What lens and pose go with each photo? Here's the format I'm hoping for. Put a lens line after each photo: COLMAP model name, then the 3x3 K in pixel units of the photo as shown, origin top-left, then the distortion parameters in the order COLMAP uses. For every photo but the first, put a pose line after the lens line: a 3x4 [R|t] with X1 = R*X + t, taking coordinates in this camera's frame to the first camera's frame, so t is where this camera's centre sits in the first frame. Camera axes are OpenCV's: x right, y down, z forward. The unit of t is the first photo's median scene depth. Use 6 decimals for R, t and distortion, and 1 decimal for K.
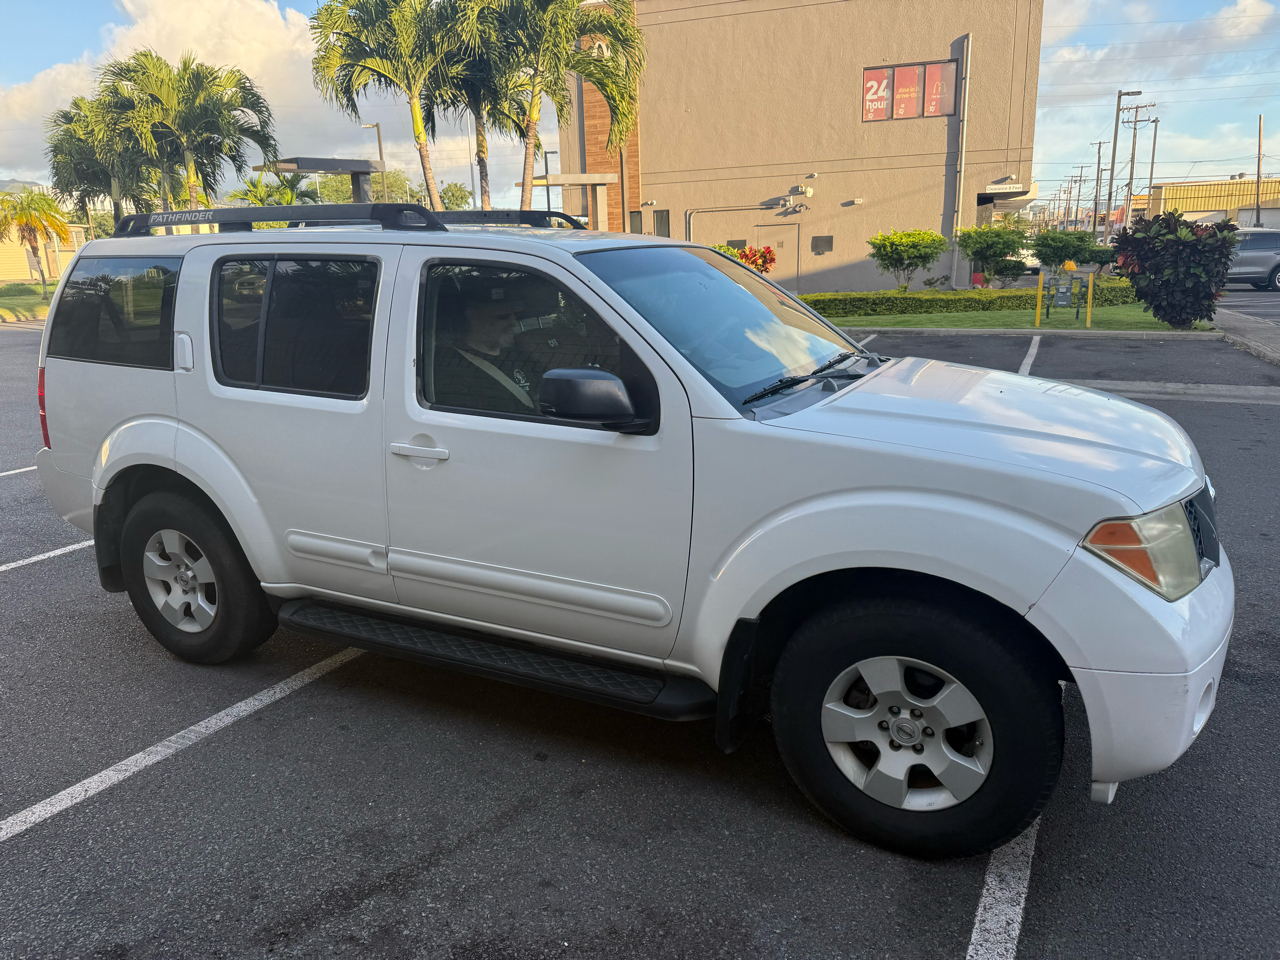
lens RADIAL K [[897.8, 0, 621.0], [0, 897.8, 477.5], [0, 0, 1]] dist [0.092183, -0.162696]
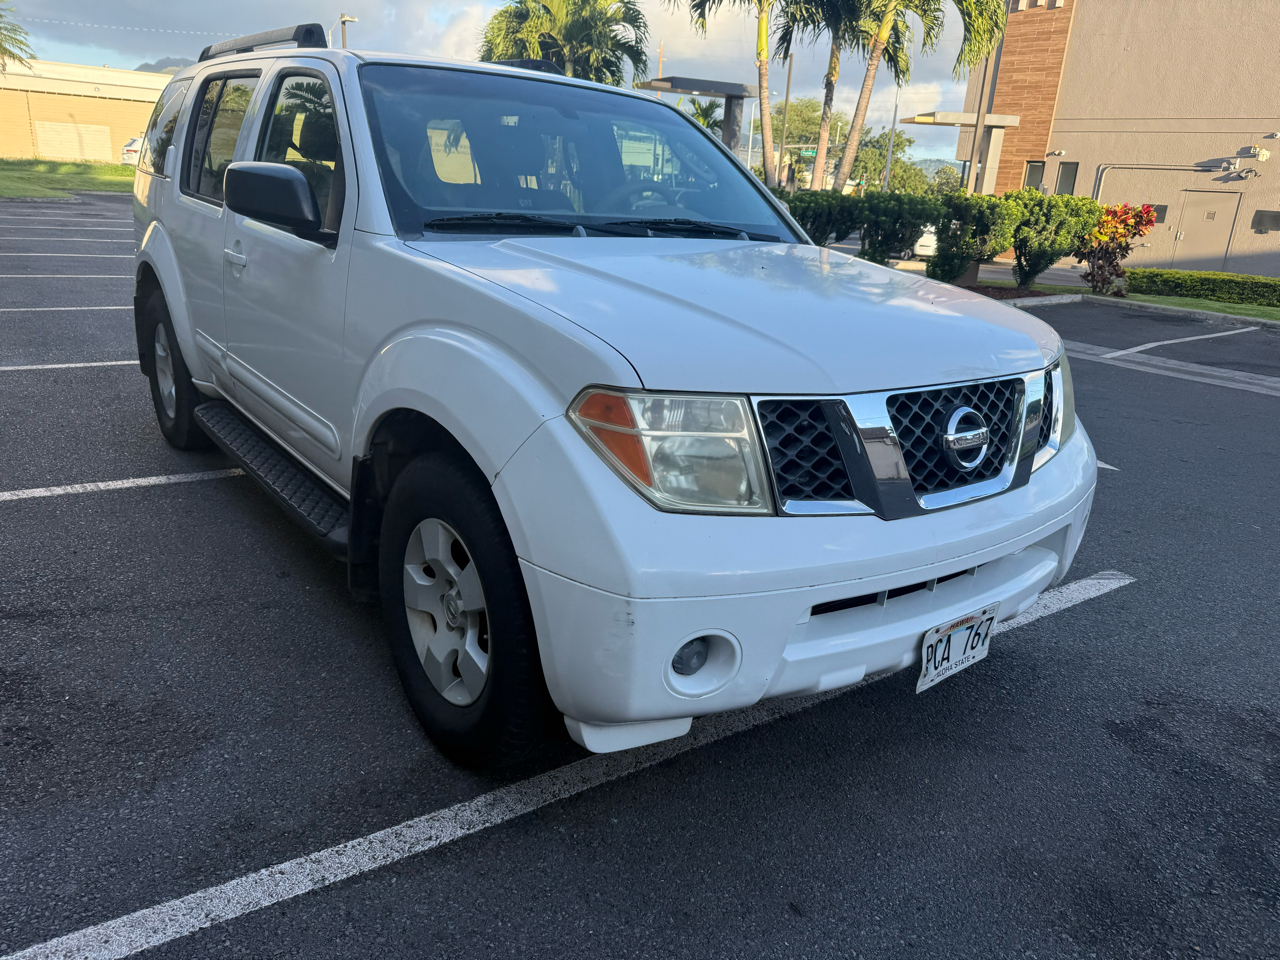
lens RADIAL K [[905.4, 0, 637.1], [0, 905.4, 482.7], [0, 0, 1]] dist [0.024755, -0.033150]
pose [[0.901644, 0.216082, -0.374628, 0.108974], [-0.193928, 0.976271, 0.096364, 0.005720], [0.386562, -0.014235, 0.922154, 0.037124]]
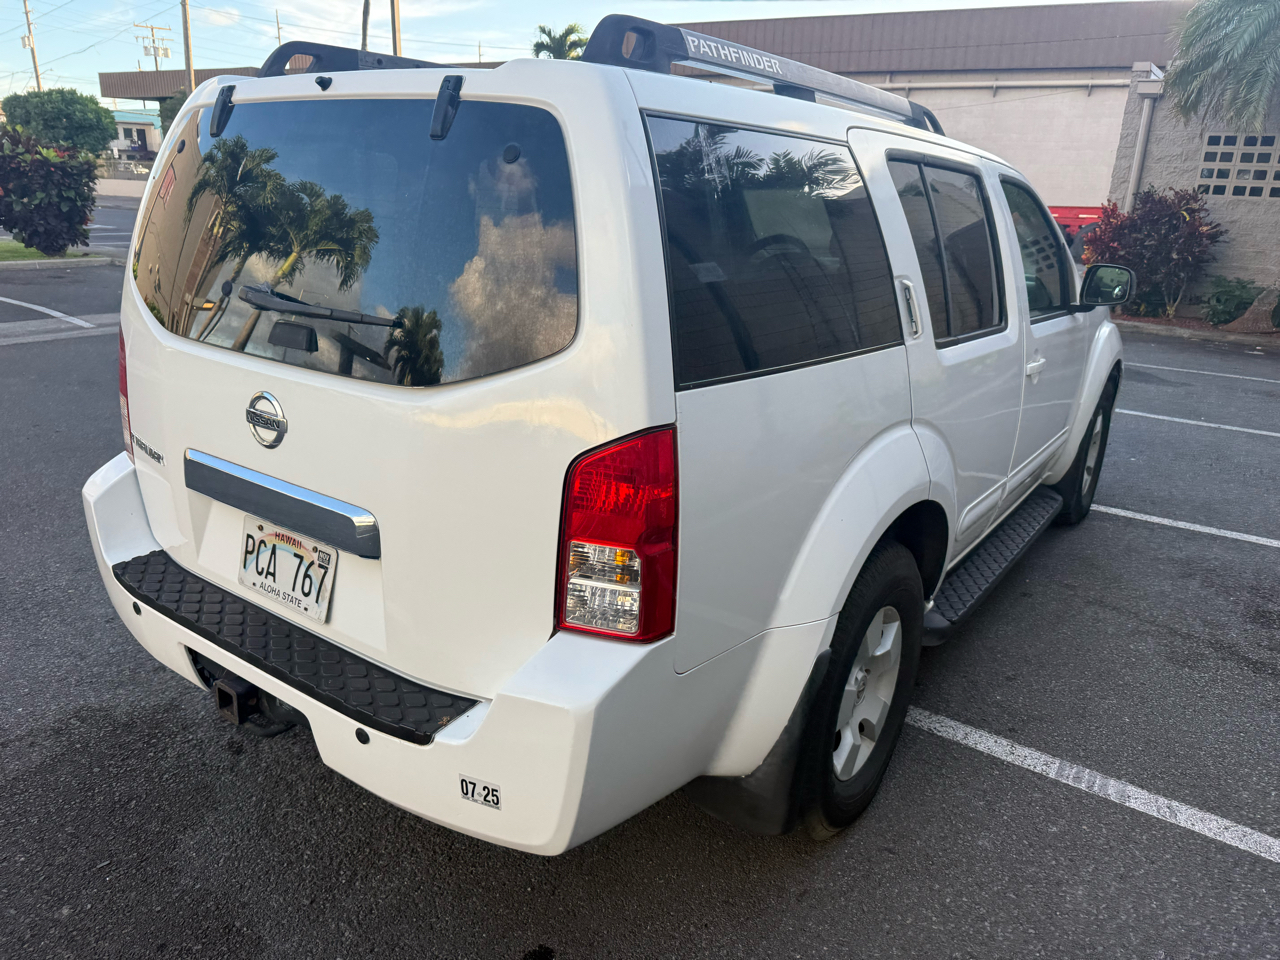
lens RADIAL K [[904.2, 0, 640.0], [0, 904.2, 480.0], [0, 0, 1]] dist [0.034268, -0.048419]
pose [[0.136592, -0.274517, 0.951831, -0.225258], [0.199283, 0.948809, 0.245047, -0.043291], [-0.970376, 0.156212, 0.184306, 0.218325]]
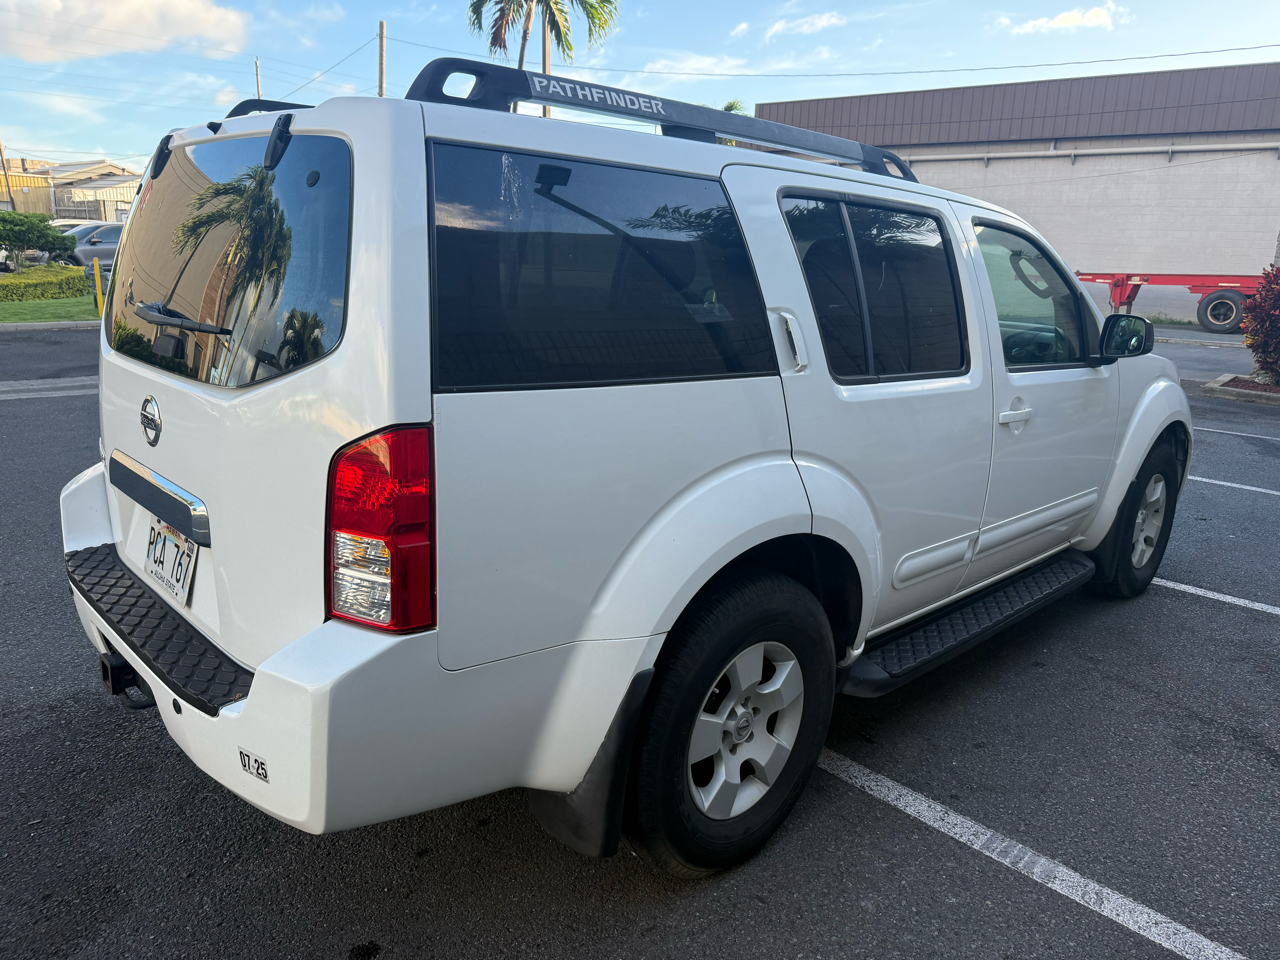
lens RADIAL K [[905.4, 0, 637.1], [0, 905.4, 482.7], [0, 0, 1]] dist [0.024755, -0.033150]
pose [[0.313736, -0.197024, 0.928844, -0.220994], [0.187422, 0.971839, 0.142838, -0.030499], [-0.930829, 0.129272, 0.341827, 0.181814]]
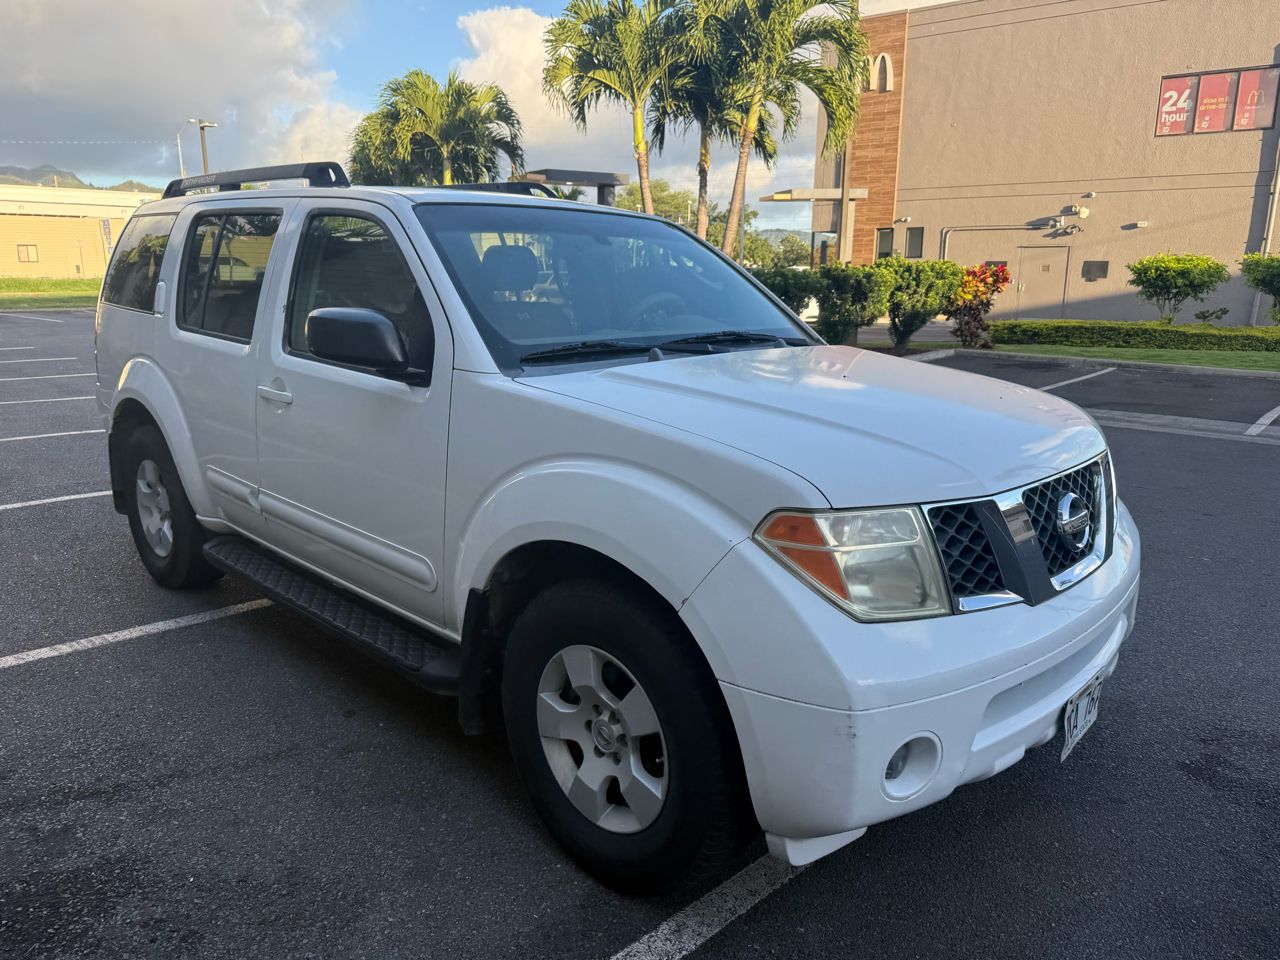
lens RADIAL K [[907.2, 0, 629.4], [0, 907.2, 474.6], [0, 0, 1]] dist [0.006543, -0.006967]
pose [[0.956186, 0.101739, -0.274512, 0.077466], [-0.108346, 0.994073, -0.008972, 0.004670], [0.271972, 0.038322, 0.961542, 0.021401]]
